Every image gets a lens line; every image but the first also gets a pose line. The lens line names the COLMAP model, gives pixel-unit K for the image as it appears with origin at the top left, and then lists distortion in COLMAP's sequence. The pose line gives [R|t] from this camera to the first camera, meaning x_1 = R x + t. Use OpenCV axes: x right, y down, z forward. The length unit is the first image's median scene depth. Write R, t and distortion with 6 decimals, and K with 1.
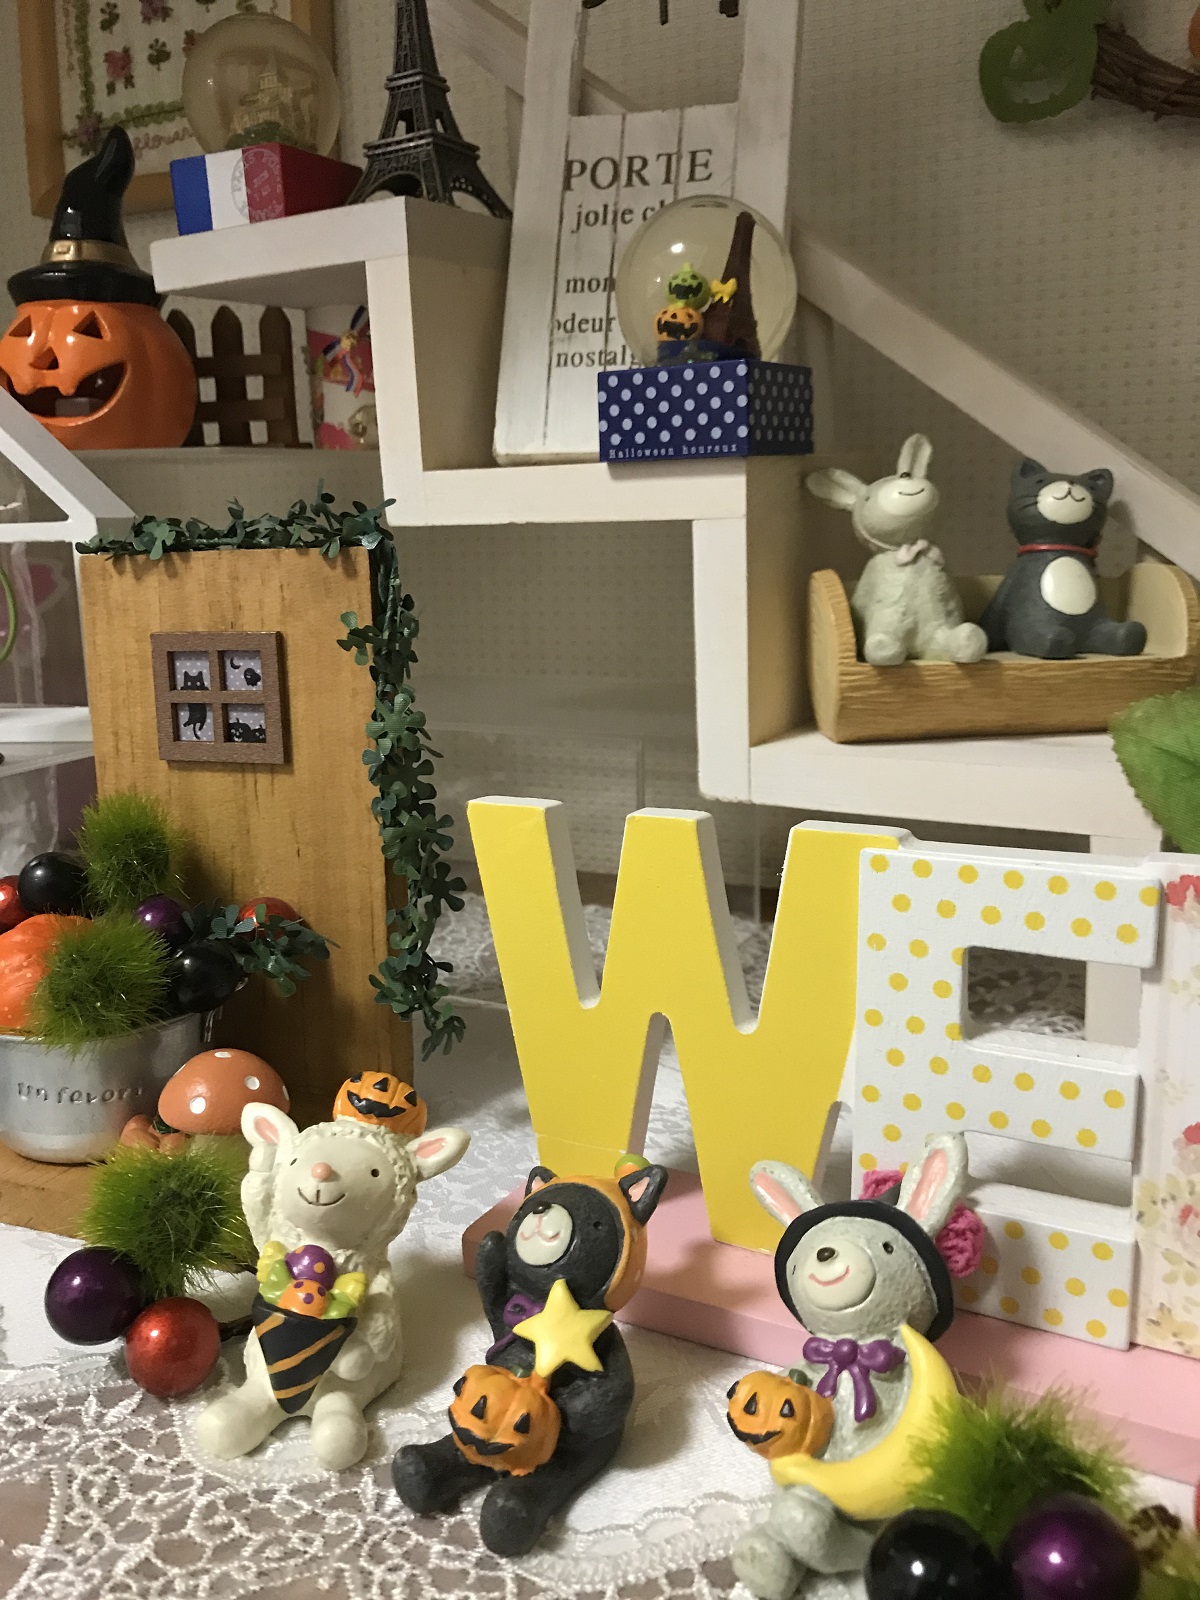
lens RADIAL K [[1313.3, 0, 607.2], [0, 1313.3, 798.2], [0, 0, 1]] dist [-0.032994, 0.046353]
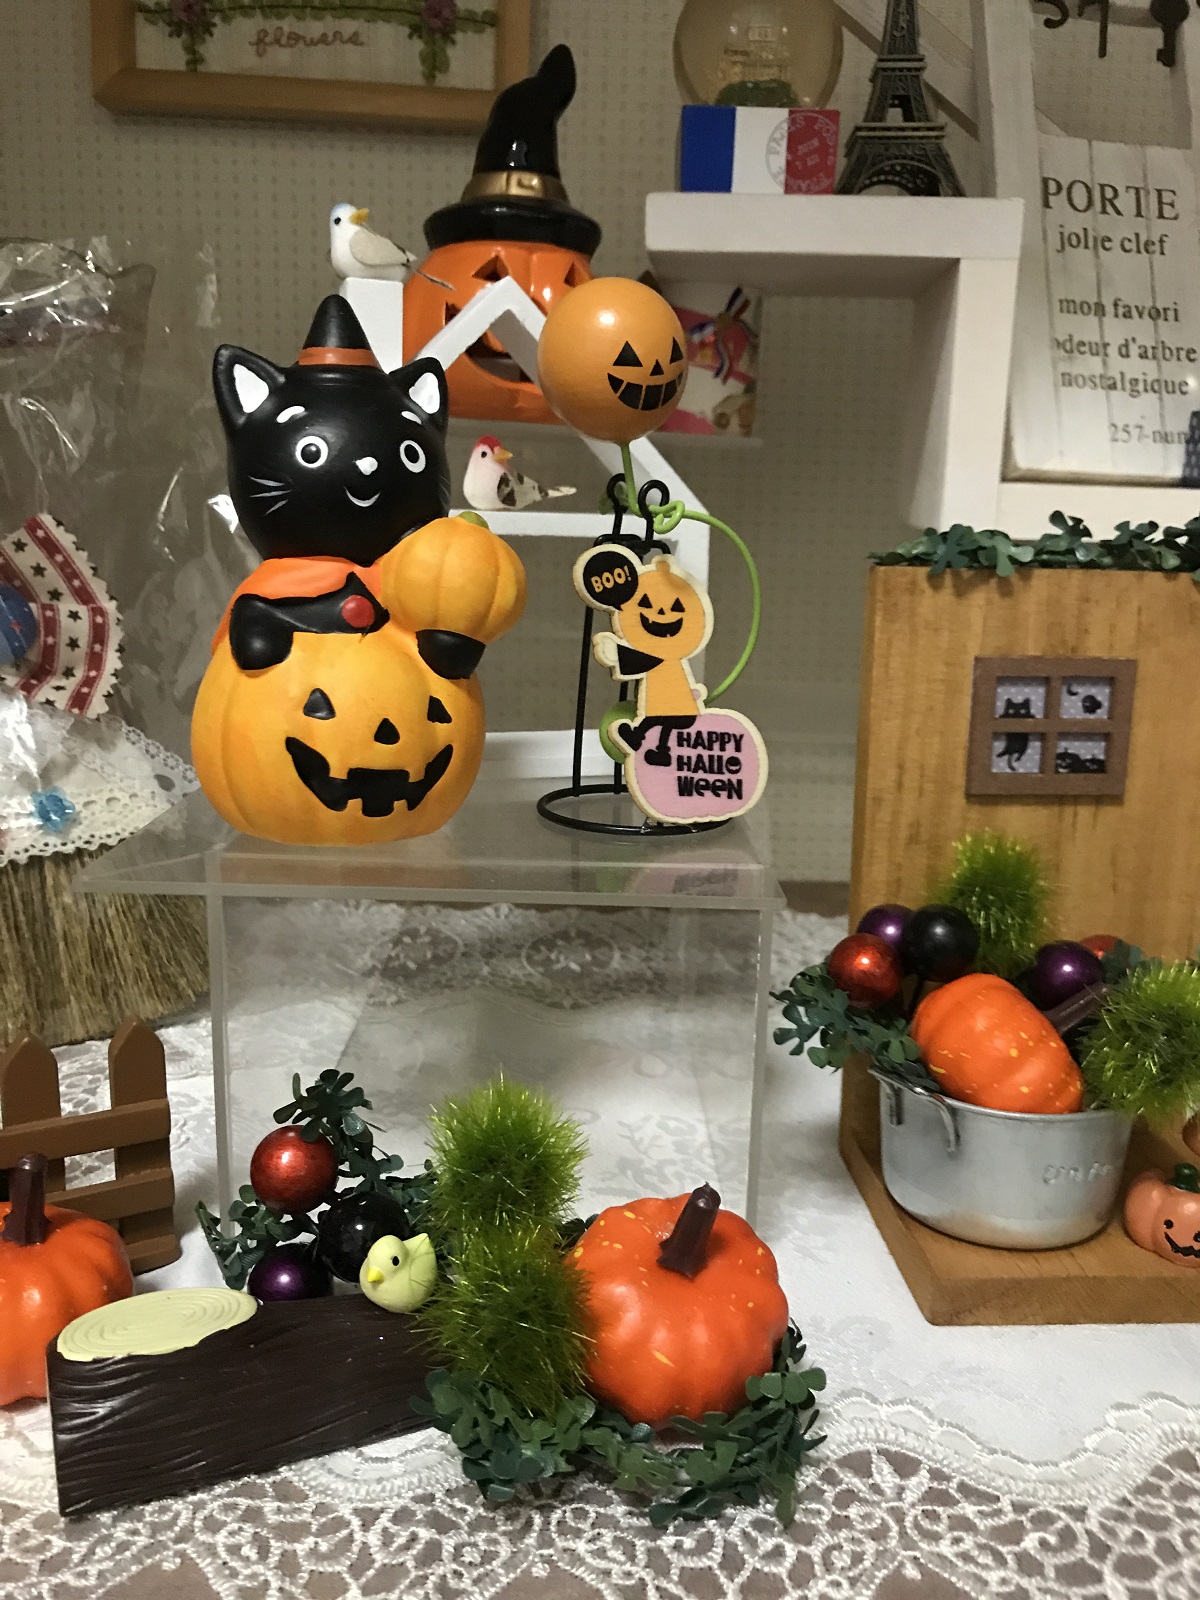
lens RADIAL K [[1313.3, 0, 598.1], [0, 1313.3, 803.6], [0, 0, 1]] dist [-0.032994, 0.046353]
pose [[0.912499, -0.036988, 0.407403, -0.785045], [0.028805, 0.999242, 0.026203, -0.044816], [-0.408063, -0.012175, 0.912872, 0.223513]]
